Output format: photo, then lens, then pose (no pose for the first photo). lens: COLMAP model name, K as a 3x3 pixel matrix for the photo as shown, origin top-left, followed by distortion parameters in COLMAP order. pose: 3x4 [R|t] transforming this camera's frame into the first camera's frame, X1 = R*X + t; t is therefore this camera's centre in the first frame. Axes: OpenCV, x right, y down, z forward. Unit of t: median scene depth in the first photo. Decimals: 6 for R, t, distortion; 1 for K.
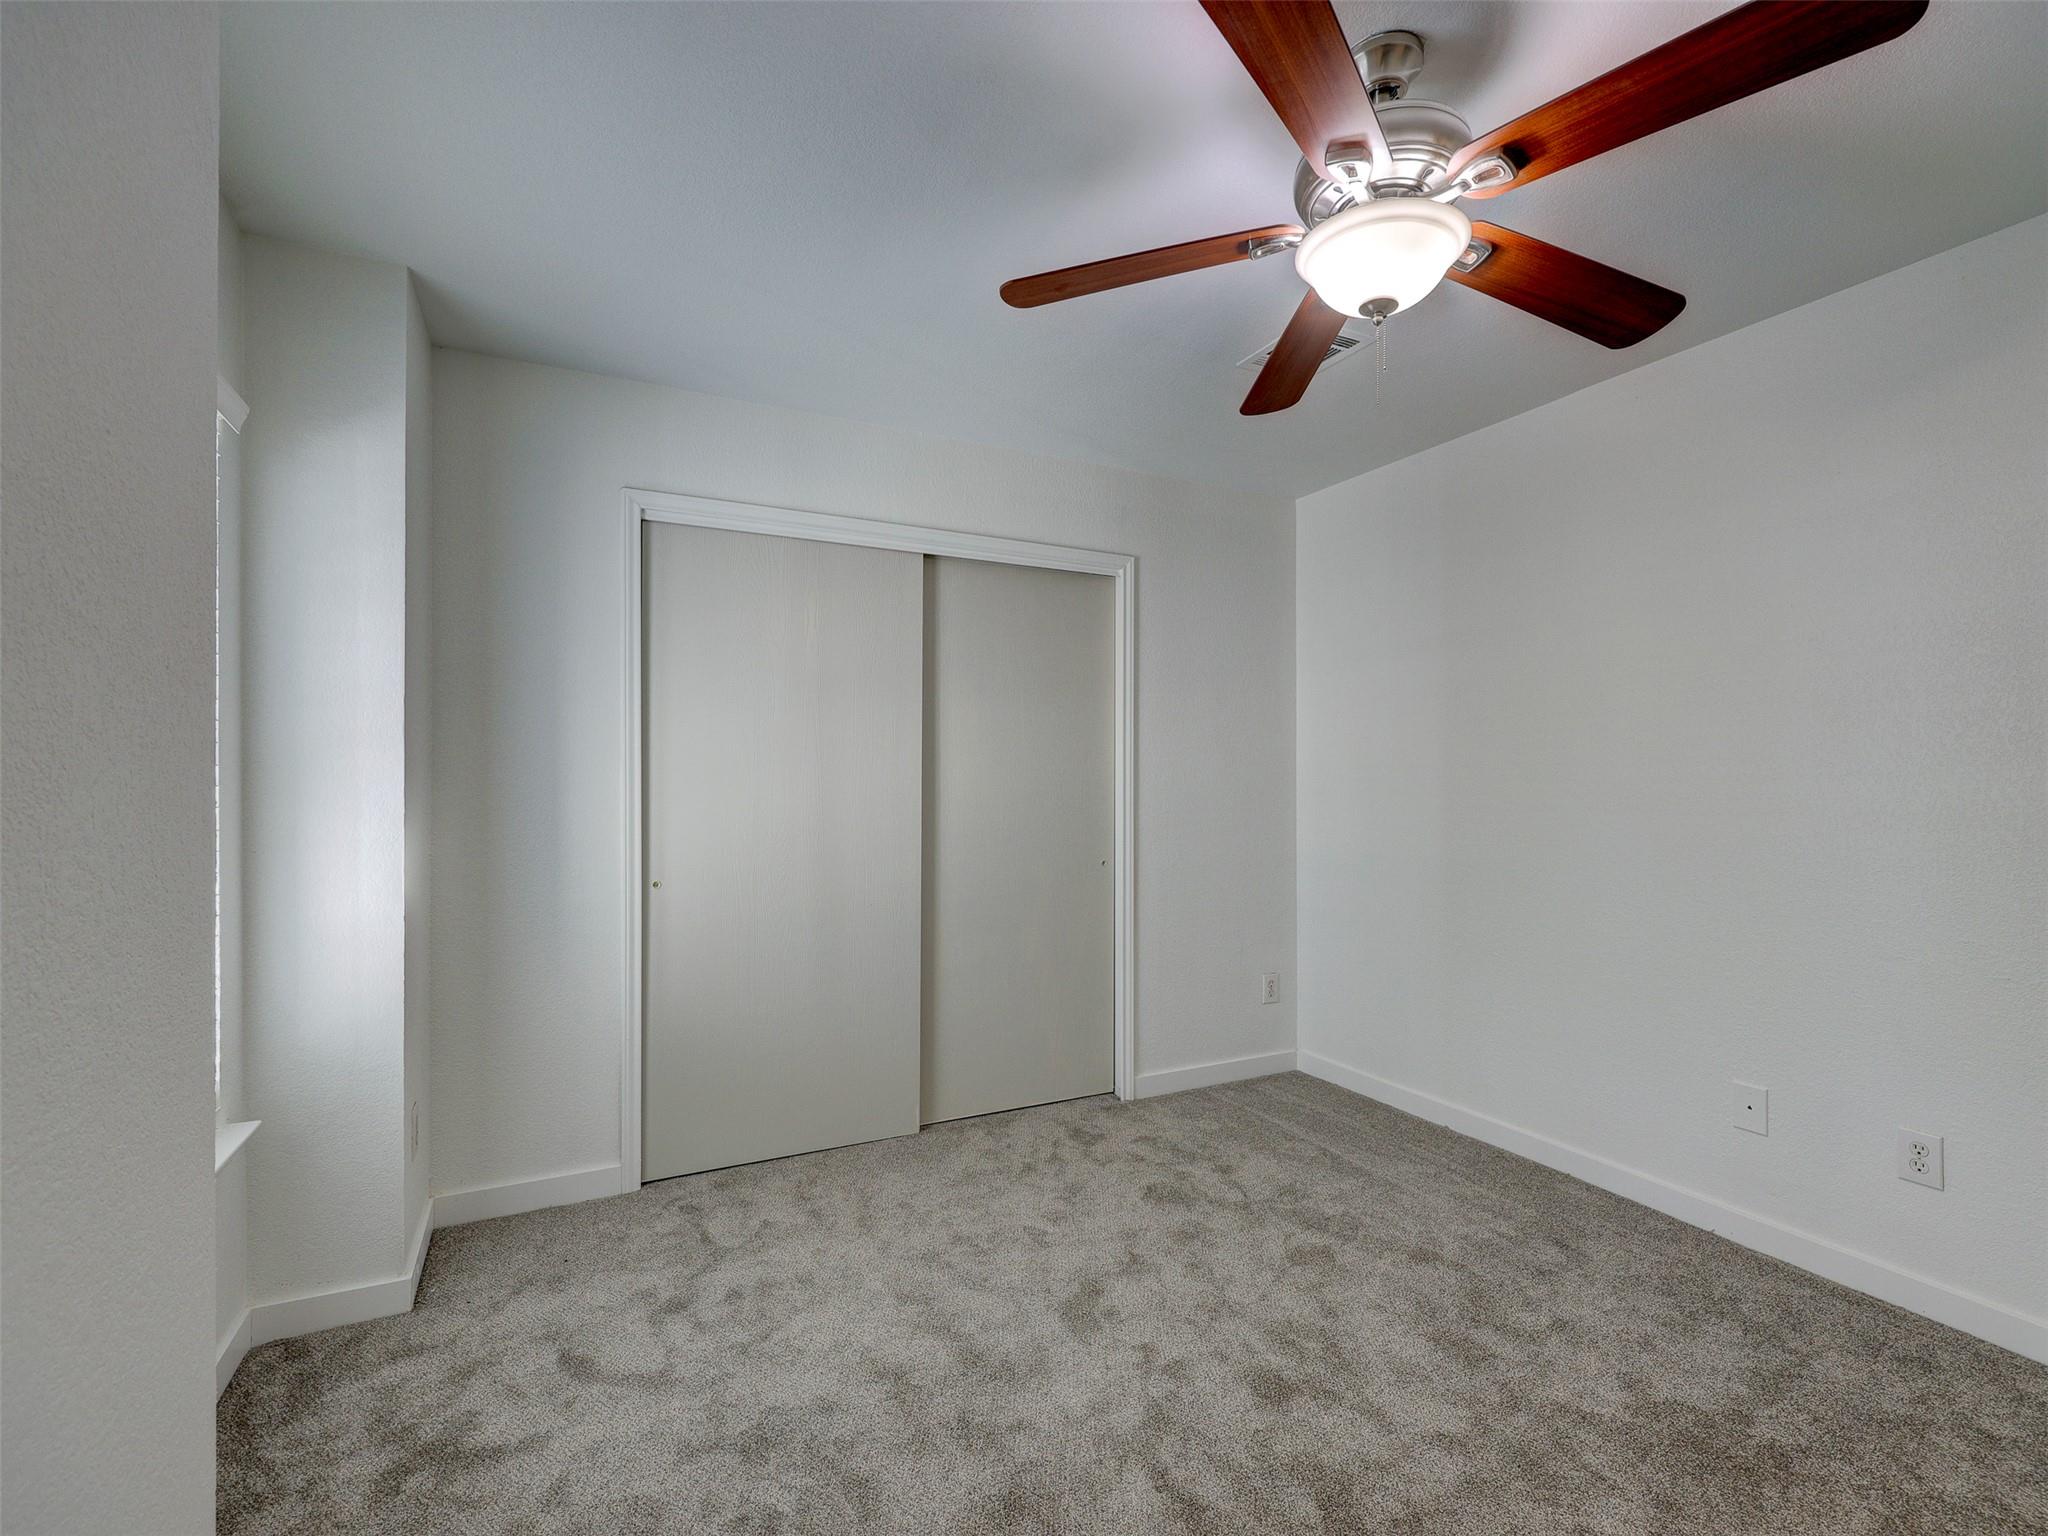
lens RADIAL K [[911.2, 0, 1024.0], [0, 911.2, 784.9], [0, 0, 1]] dist [0.000131, -0.000016]
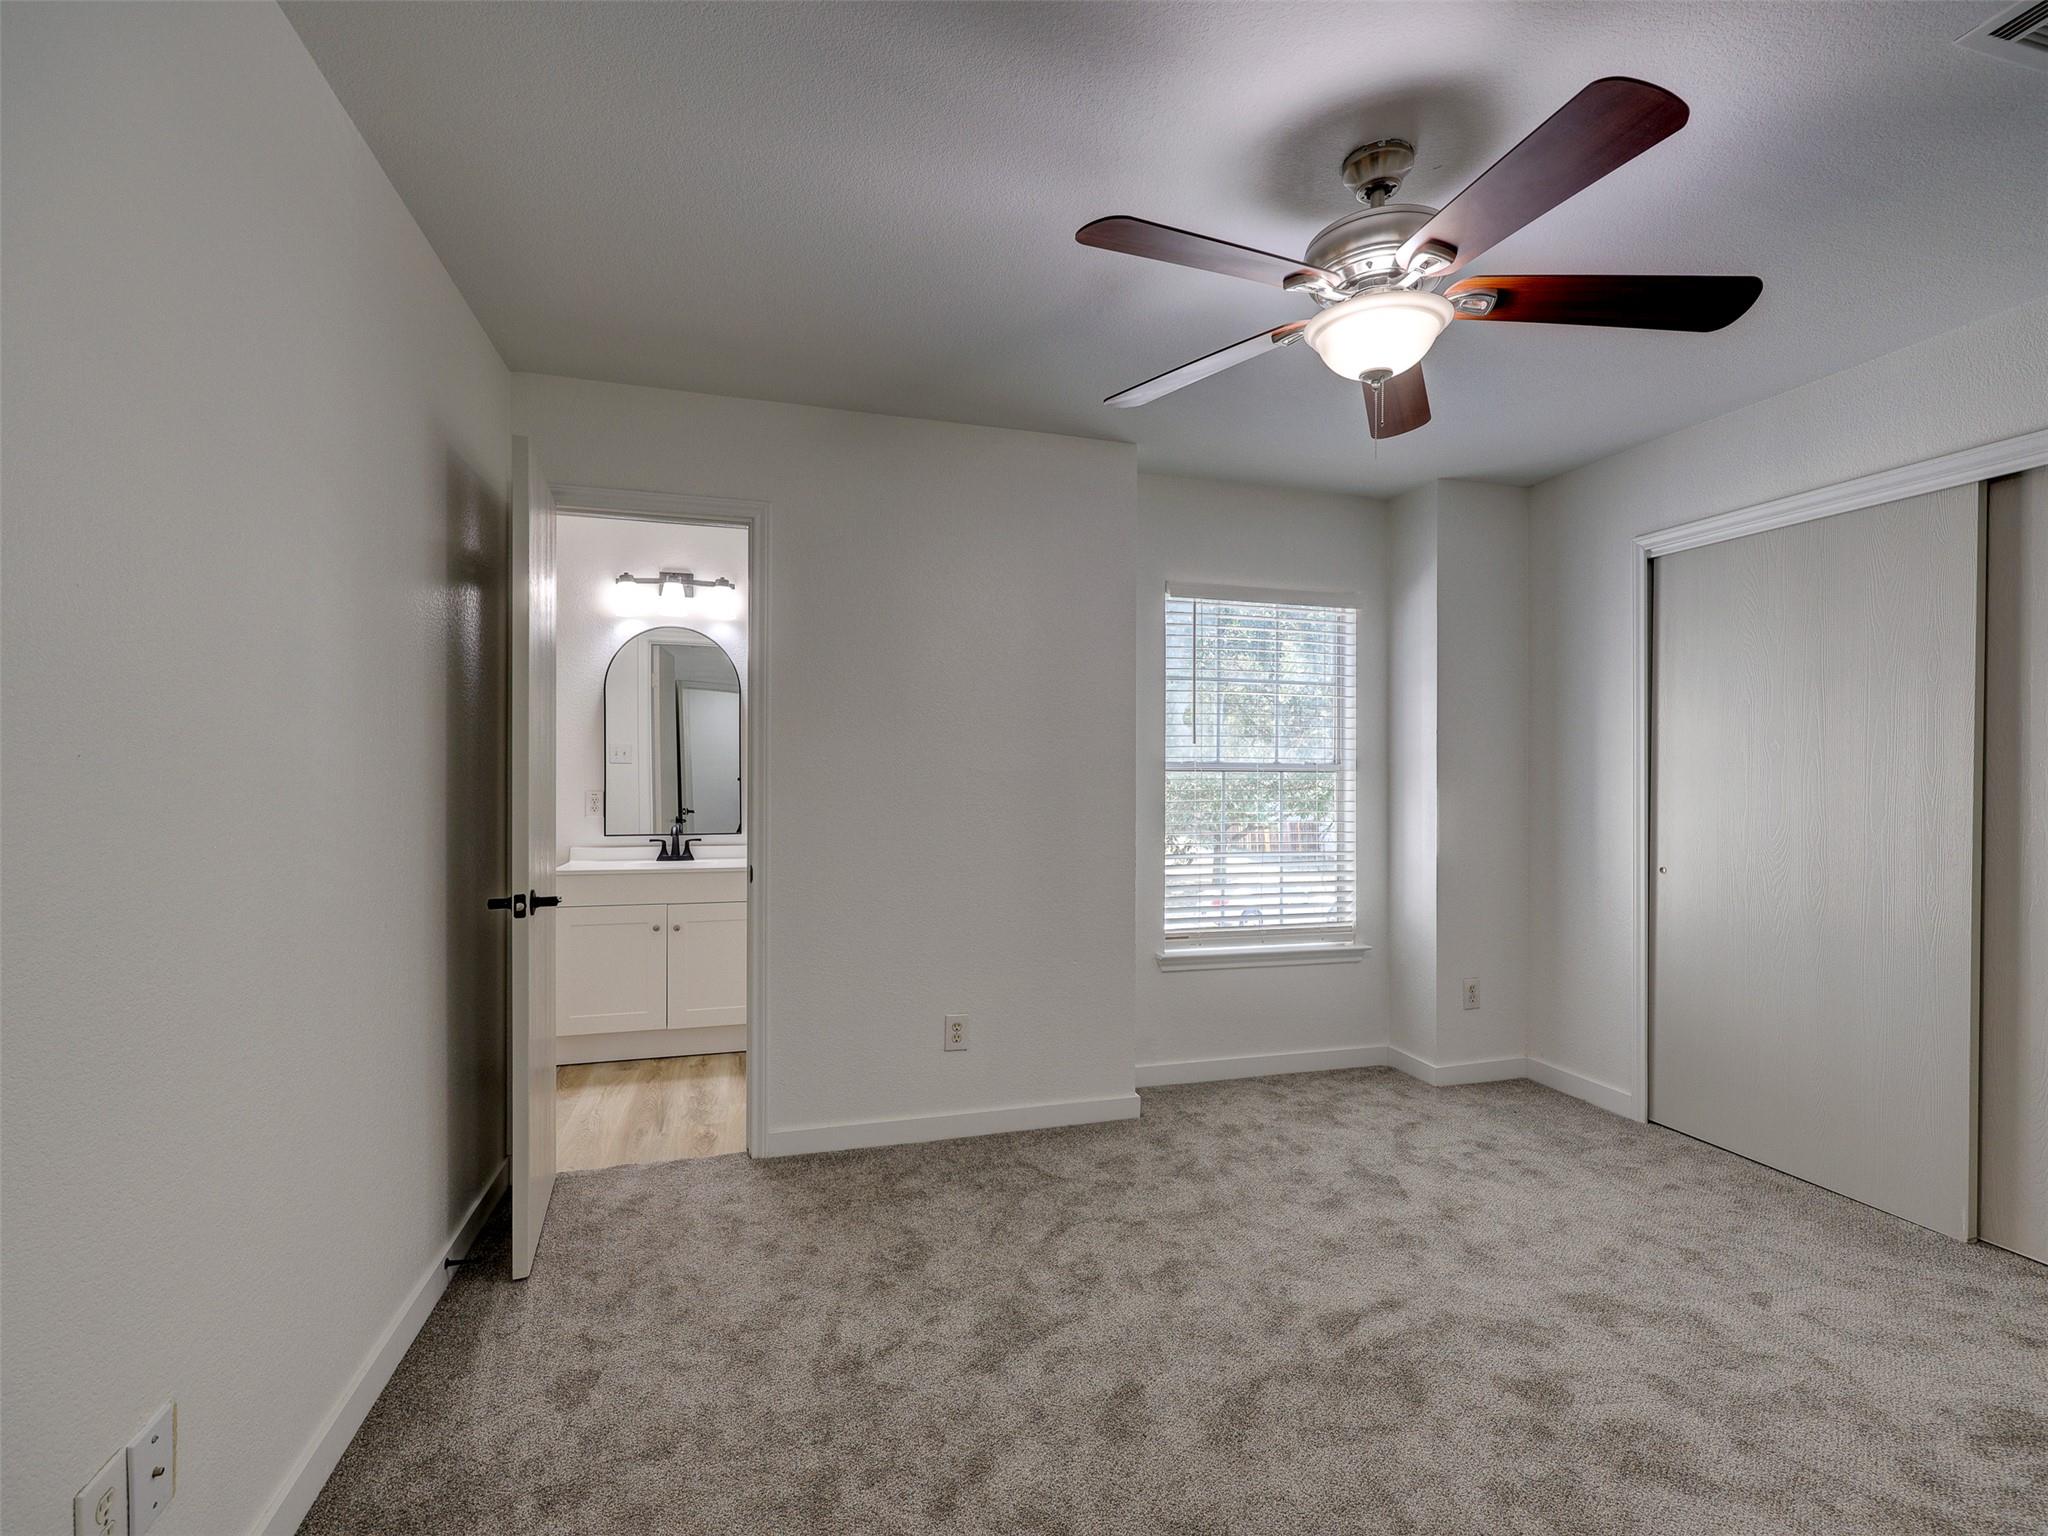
lens RADIAL K [[926.9, 0, 1027.3], [0, 926.9, 775.8], [0, 0, 1]] dist [0.001553, -0.000160]
pose [[-0.168155, 0.005897, -0.985743, 0.965335], [-0.004228, 0.999969, 0.006703, -0.015055], [0.985751, 0.005295, -0.168125, 0.435101]]
